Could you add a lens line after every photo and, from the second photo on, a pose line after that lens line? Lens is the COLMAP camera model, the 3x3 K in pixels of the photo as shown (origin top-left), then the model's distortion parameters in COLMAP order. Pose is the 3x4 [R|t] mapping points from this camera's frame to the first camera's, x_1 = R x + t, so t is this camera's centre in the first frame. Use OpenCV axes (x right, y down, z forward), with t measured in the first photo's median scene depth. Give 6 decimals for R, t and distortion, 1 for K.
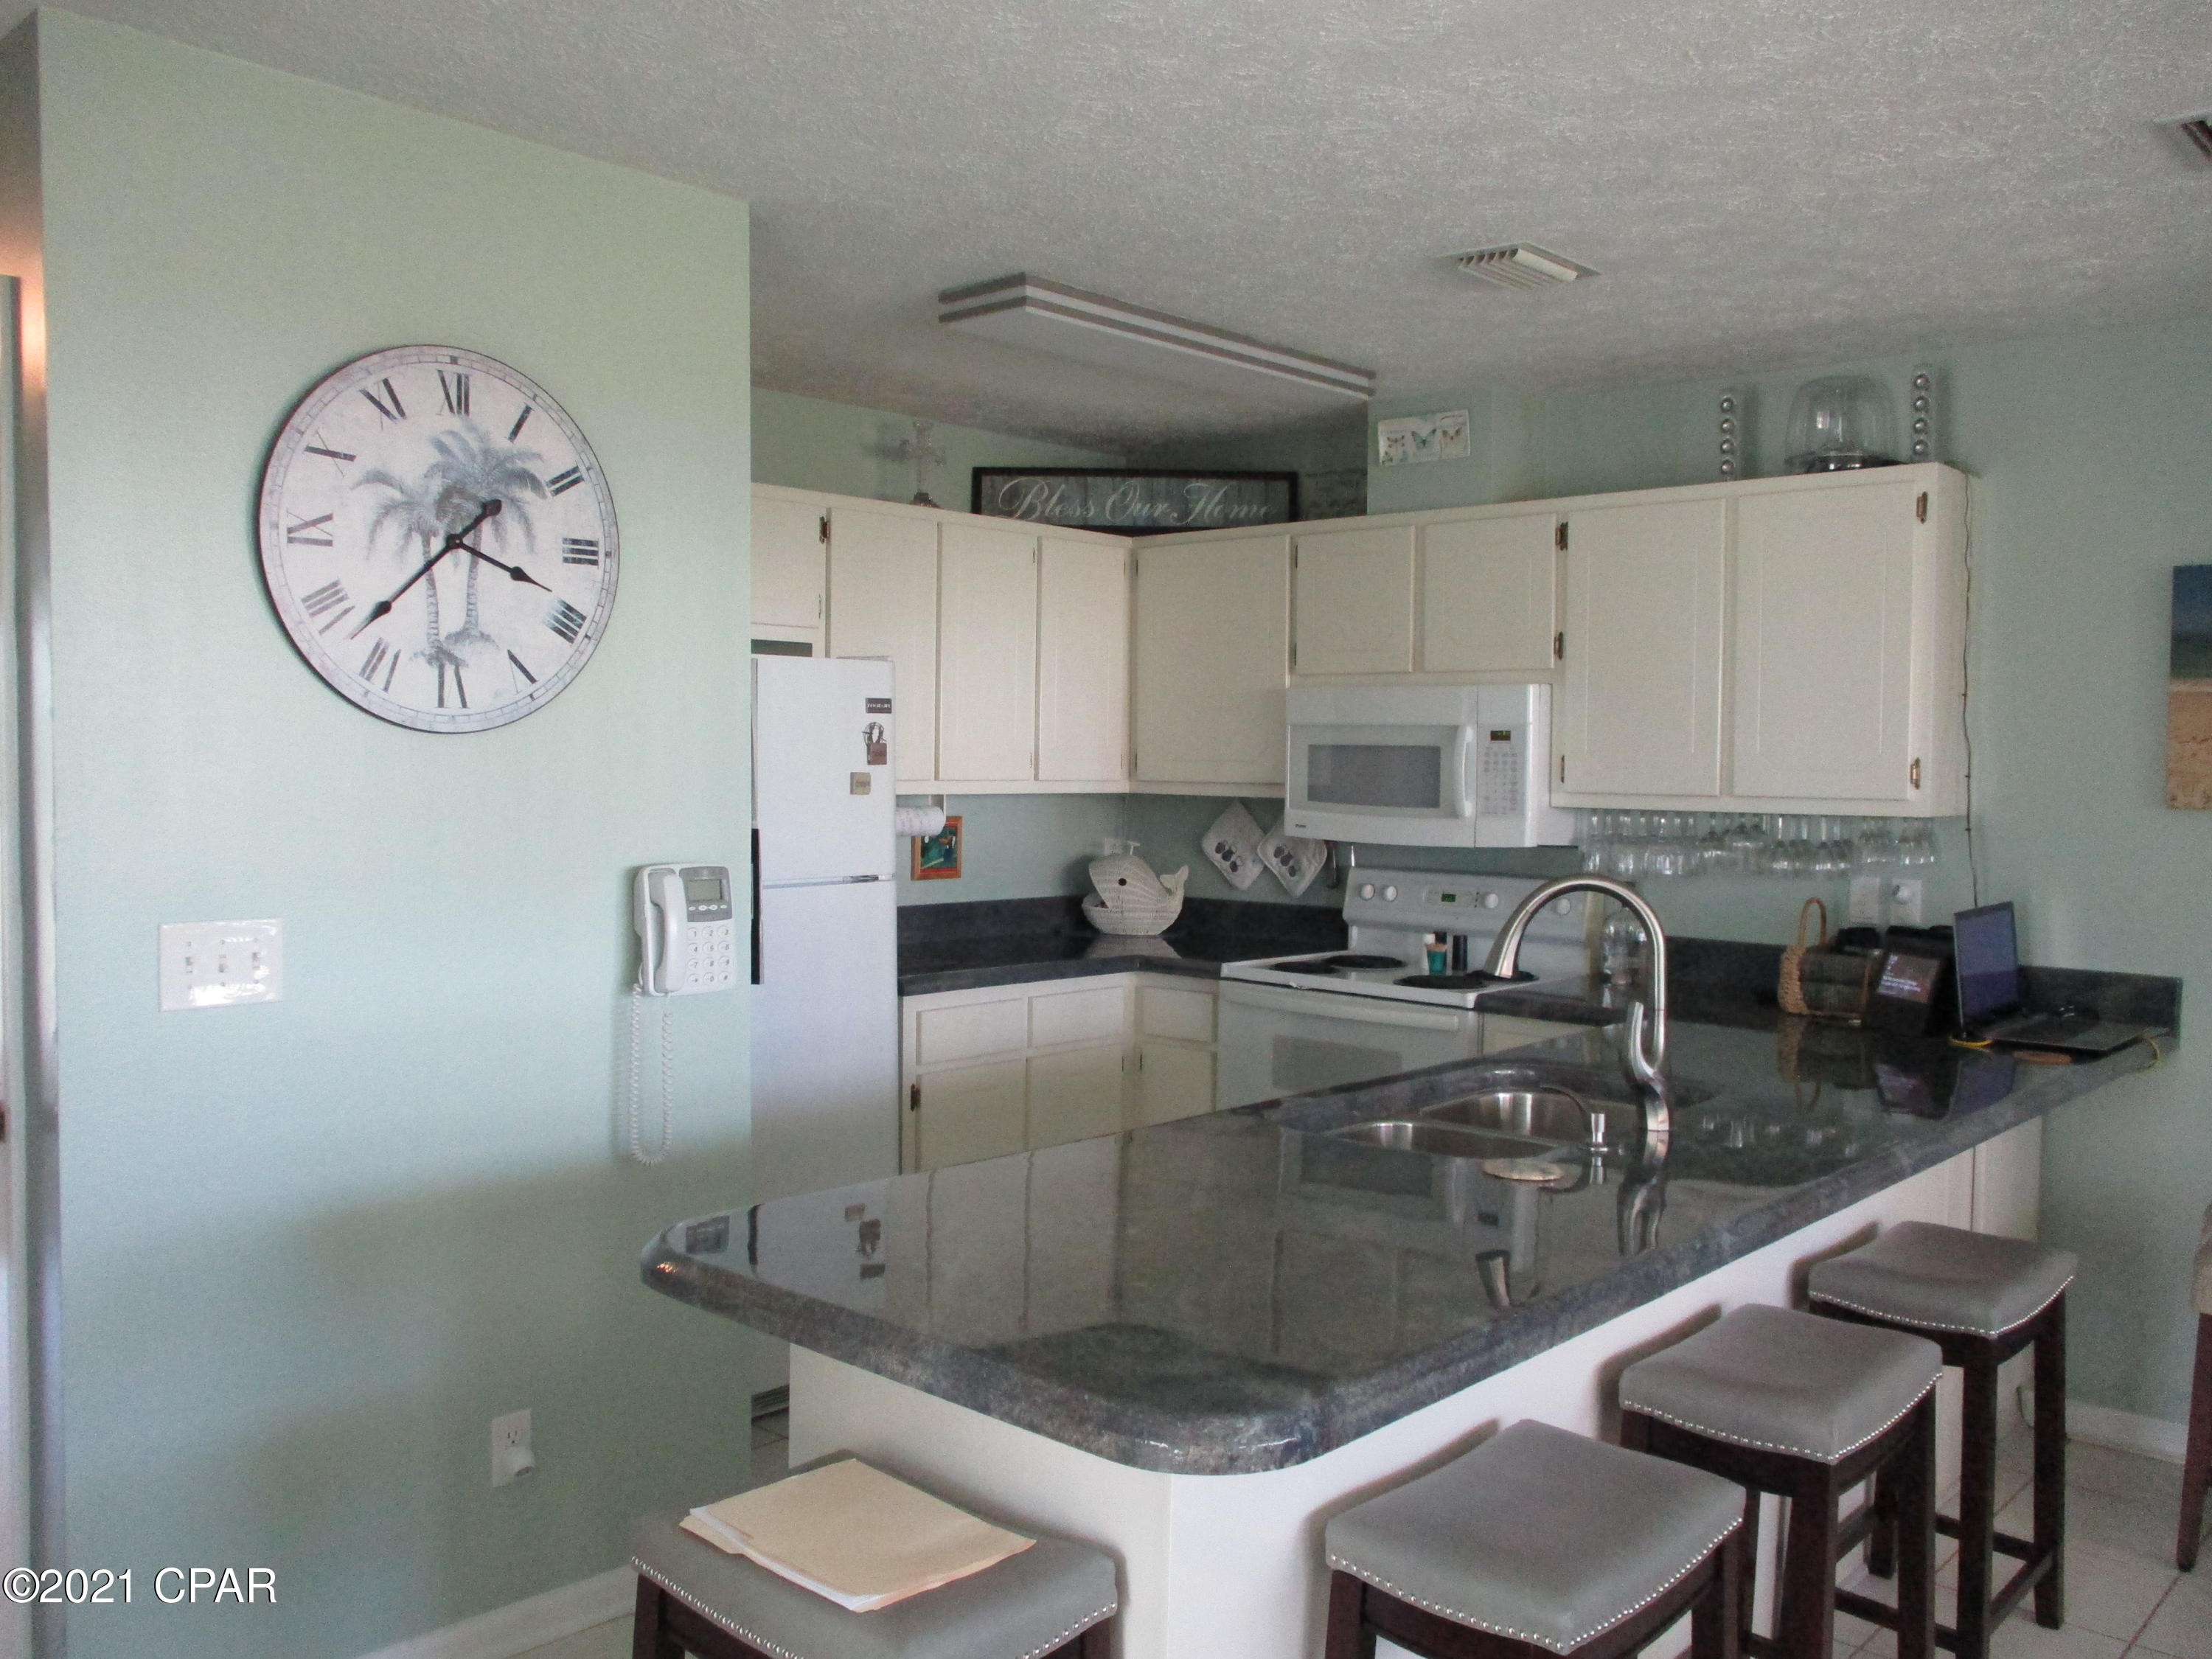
lens RADIAL K [[1832.7, 0, 1127.3], [0, 1832.7, 830.3], [0, 0, 1]] dist [-0.026726, 0.006098]
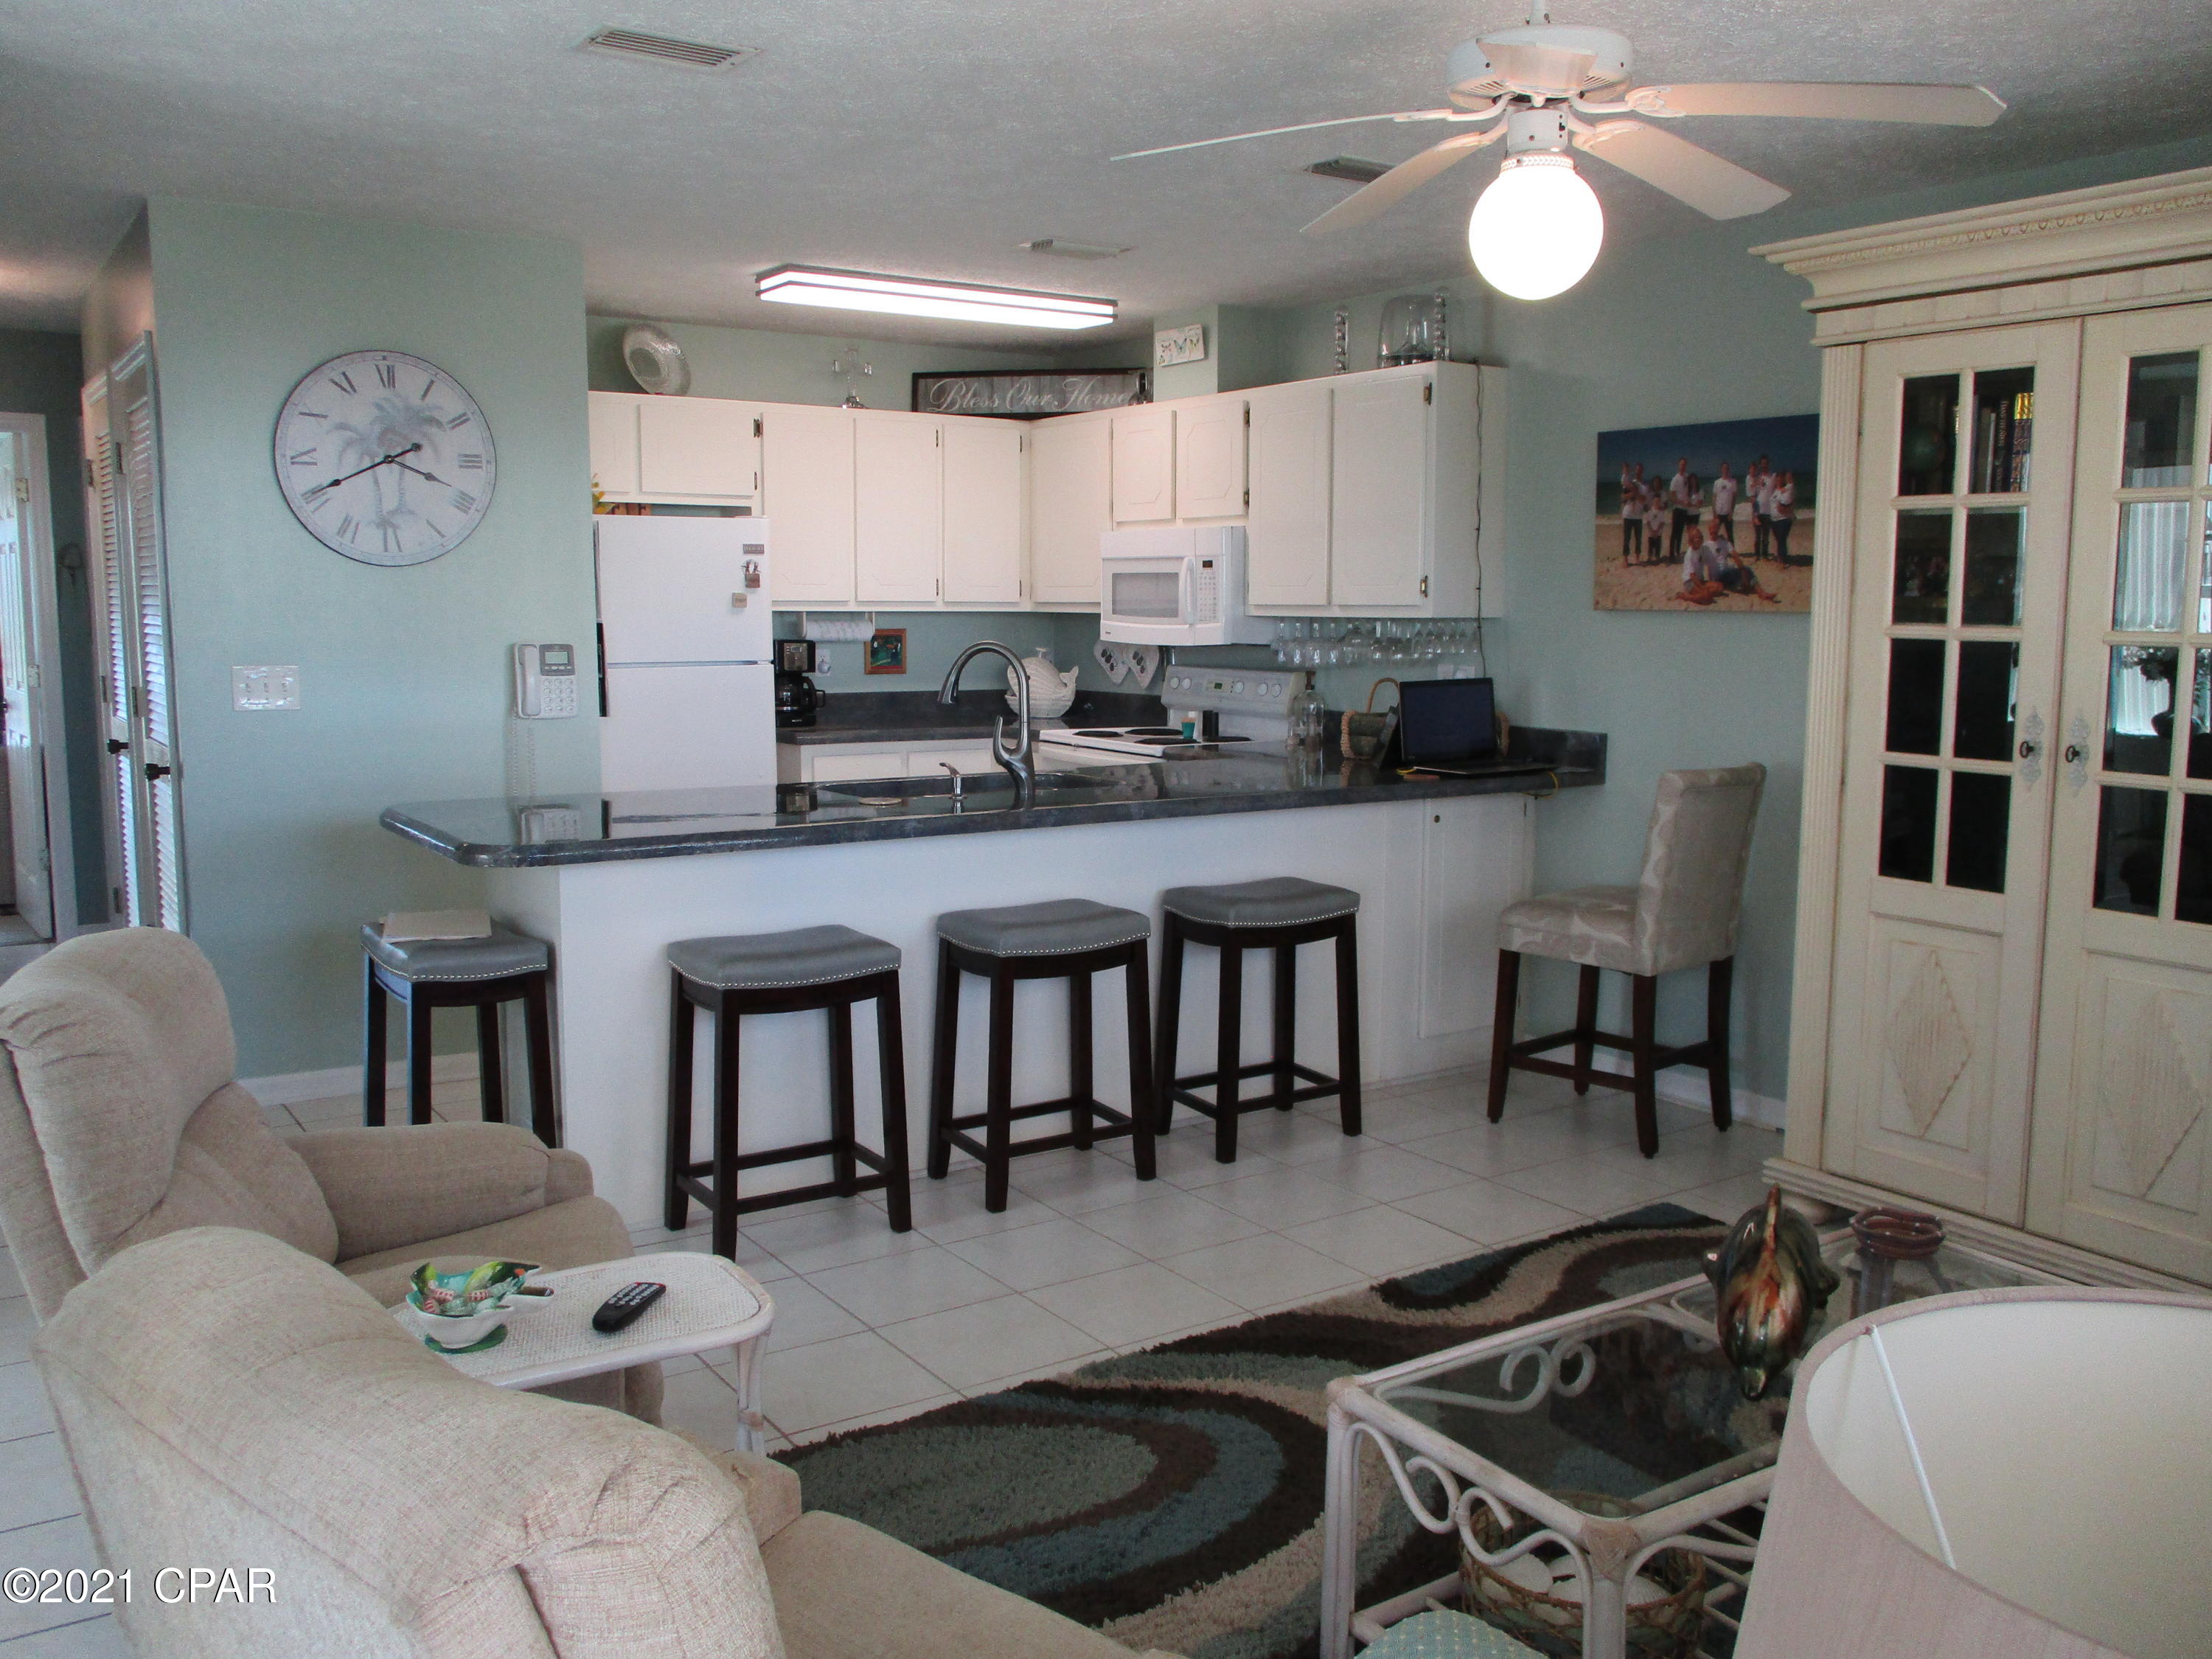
lens RADIAL K [[1818.3, 0, 1130.6], [0, 1818.3, 825.8], [0, 0, 1]] dist [-0.029764, 0.004096]
pose [[0.973617, 0.020930, -0.227229, 0.533430], [-0.002664, 0.996759, 0.080398, 0.040676], [0.228175, -0.077671, 0.970517, -0.420088]]
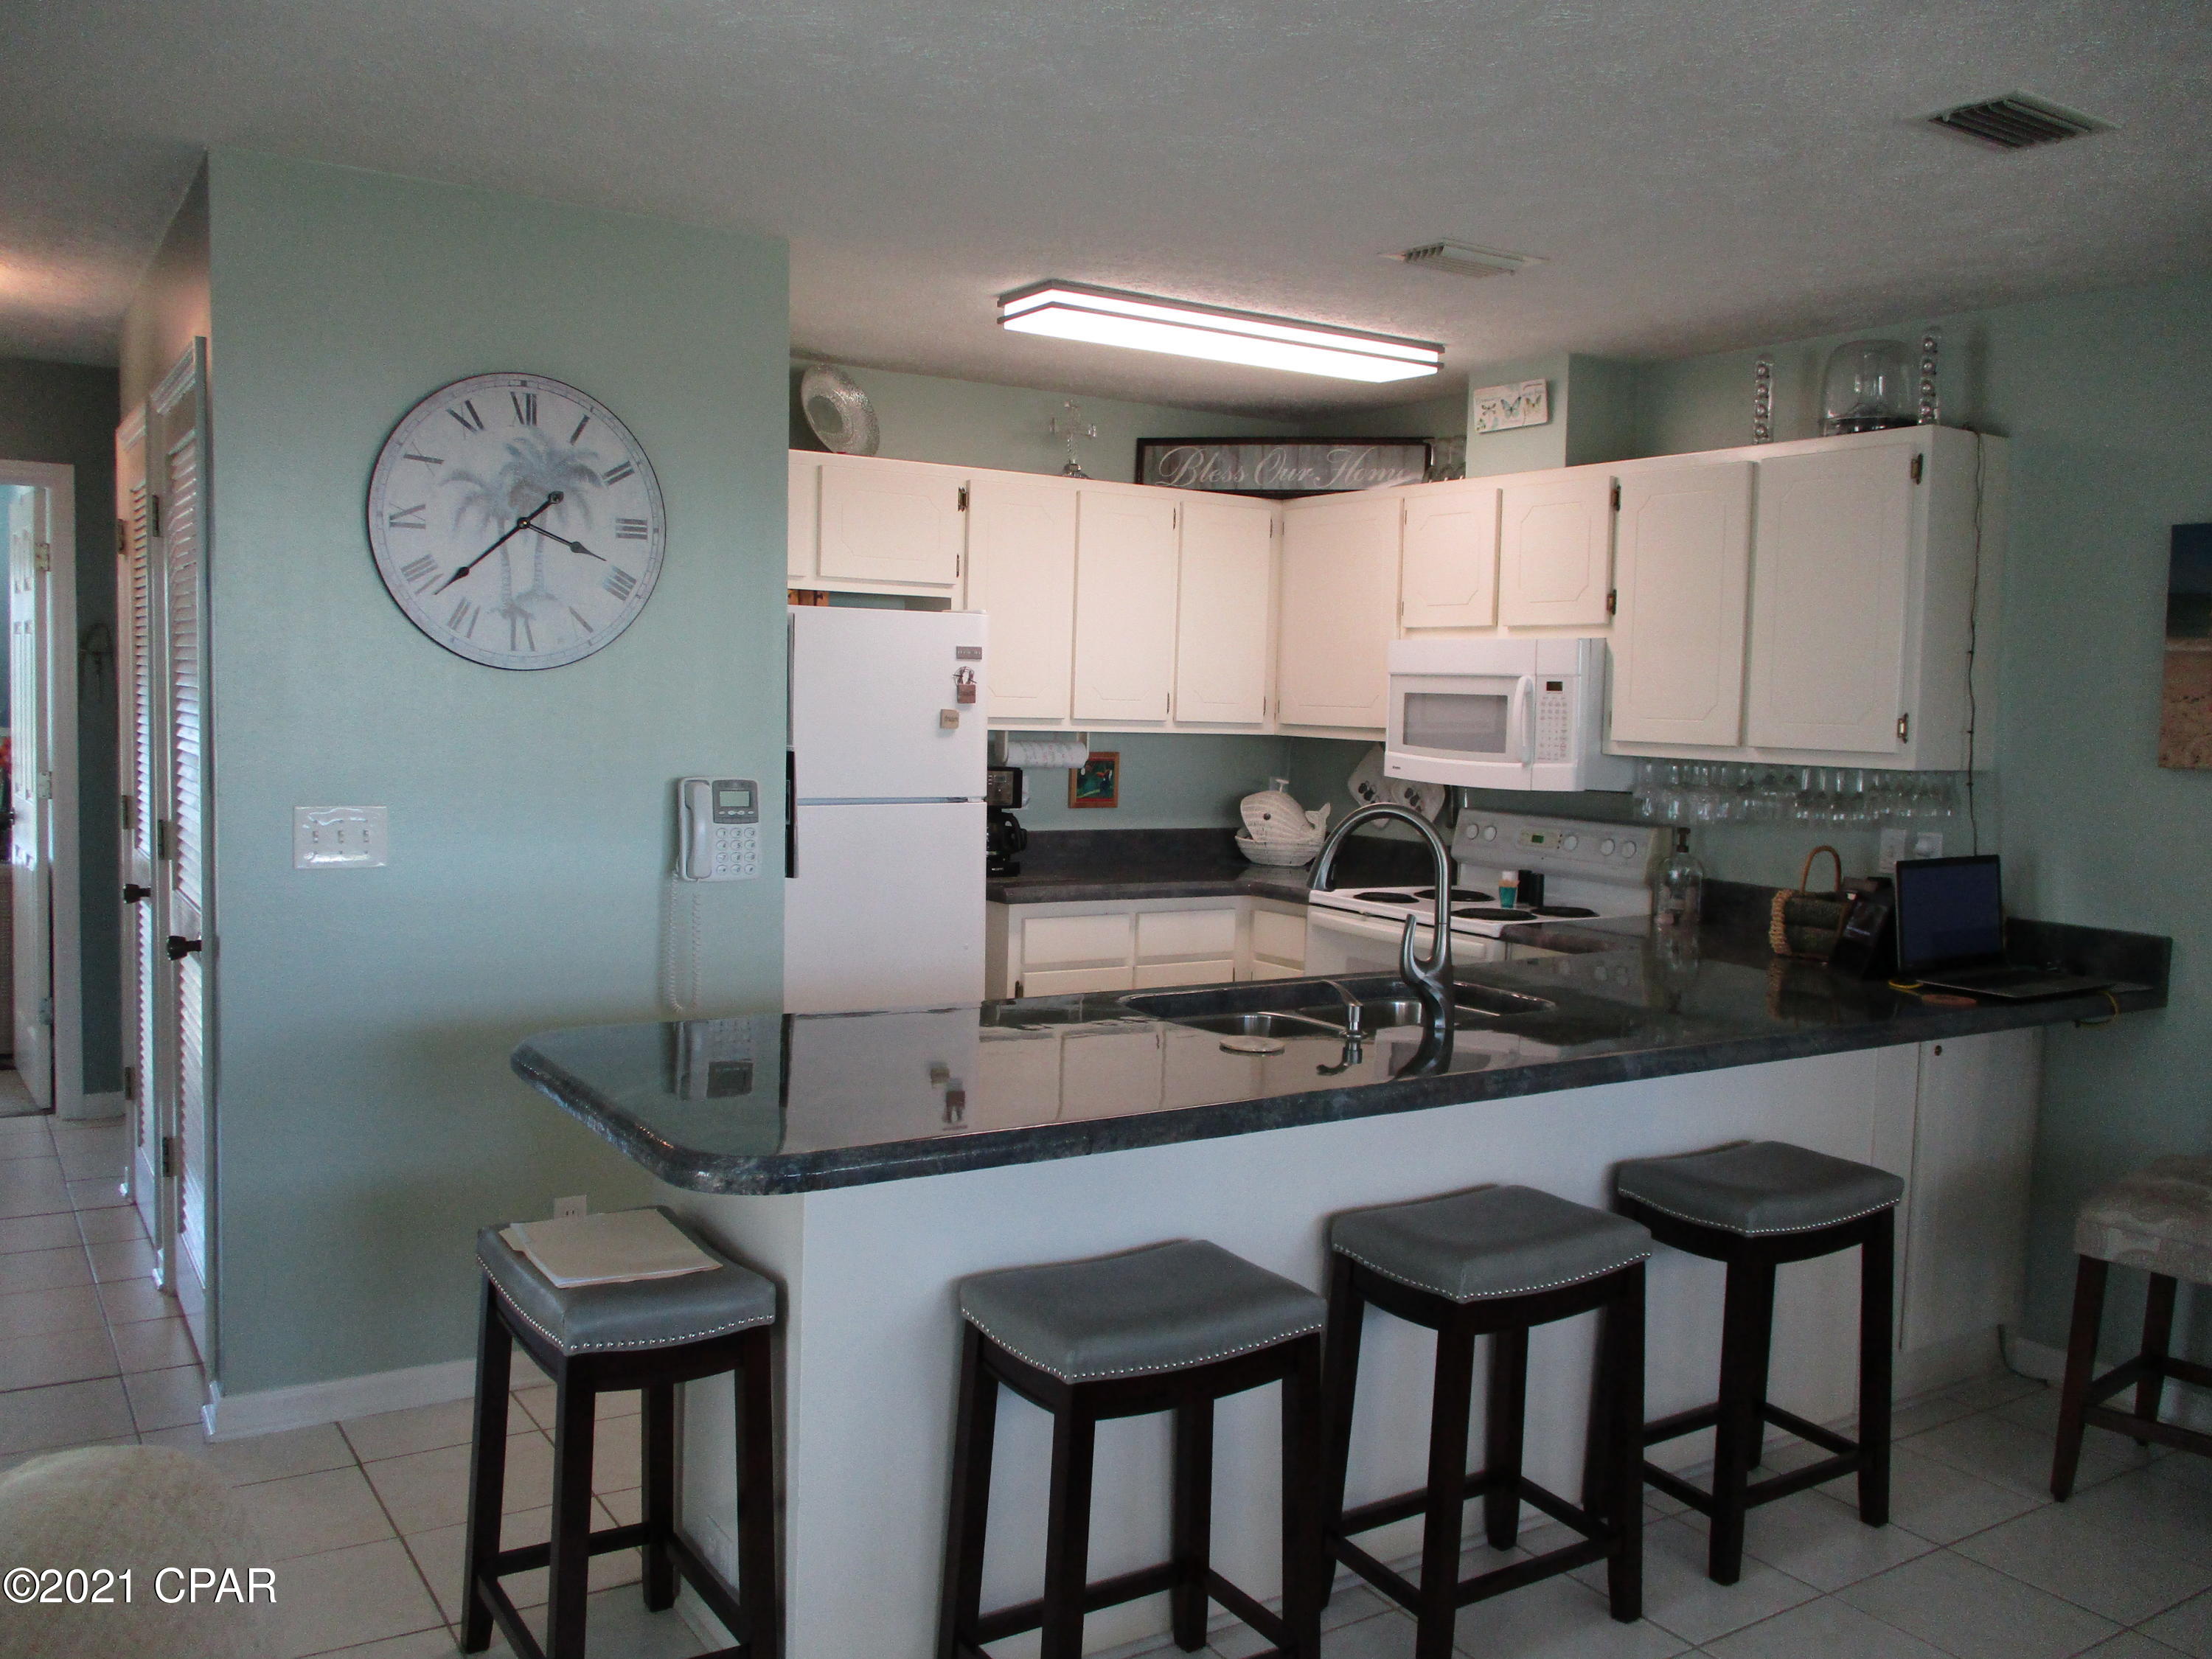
lens RADIAL K [[1832.7, 0, 1127.3], [0, 1832.7, 830.3], [0, 0, 1]] dist [-0.026726, 0.006098]
pose [[0.967443, 0.033367, -0.250881, 0.268258], [-0.026408, 0.999169, 0.031053, 0.006454], [0.251709, -0.023416, 0.967520, -0.111362]]
